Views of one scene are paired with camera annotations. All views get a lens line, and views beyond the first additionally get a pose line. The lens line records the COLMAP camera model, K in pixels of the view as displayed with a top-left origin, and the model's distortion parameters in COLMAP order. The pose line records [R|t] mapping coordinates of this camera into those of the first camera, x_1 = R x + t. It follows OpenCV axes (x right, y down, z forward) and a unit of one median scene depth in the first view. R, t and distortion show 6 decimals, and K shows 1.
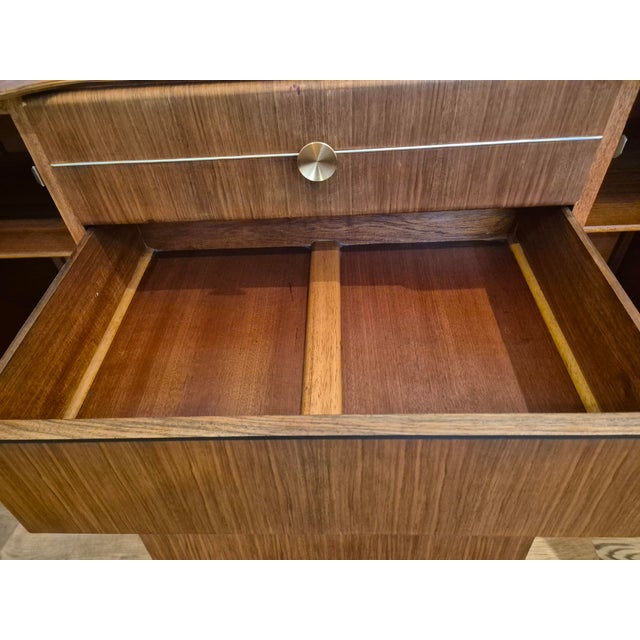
lens RADIAL K [[421.6, 0, 329.9], [0, 421.6, 321.0], [0, 0, 1]] dist [-0.003662, -0.006039]
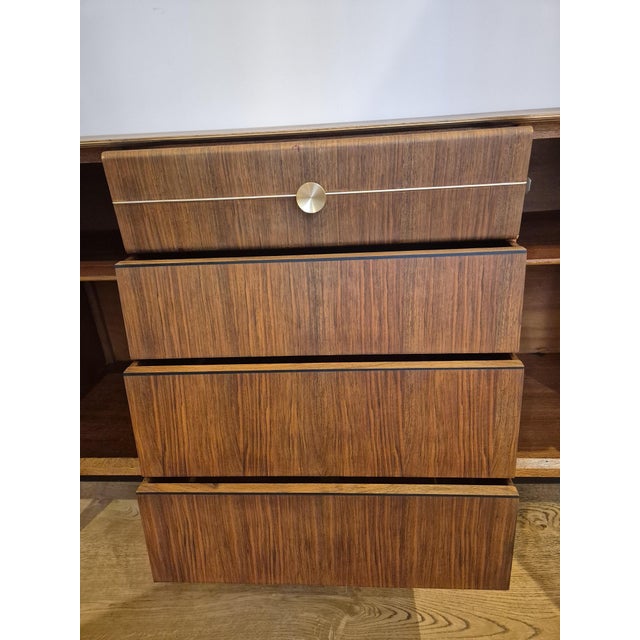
lens RADIAL K [[633.9, 0, 319.4], [0, 633.9, 476.4], [0, 0, 1]] dist [-0.011493, -0.003768]
pose [[0.999967, -0.007717, -0.002690, -0.007538], [0.006963, 0.976813, -0.213981, 0.915974], [0.004279, 0.213955, 0.976834, -0.778385]]
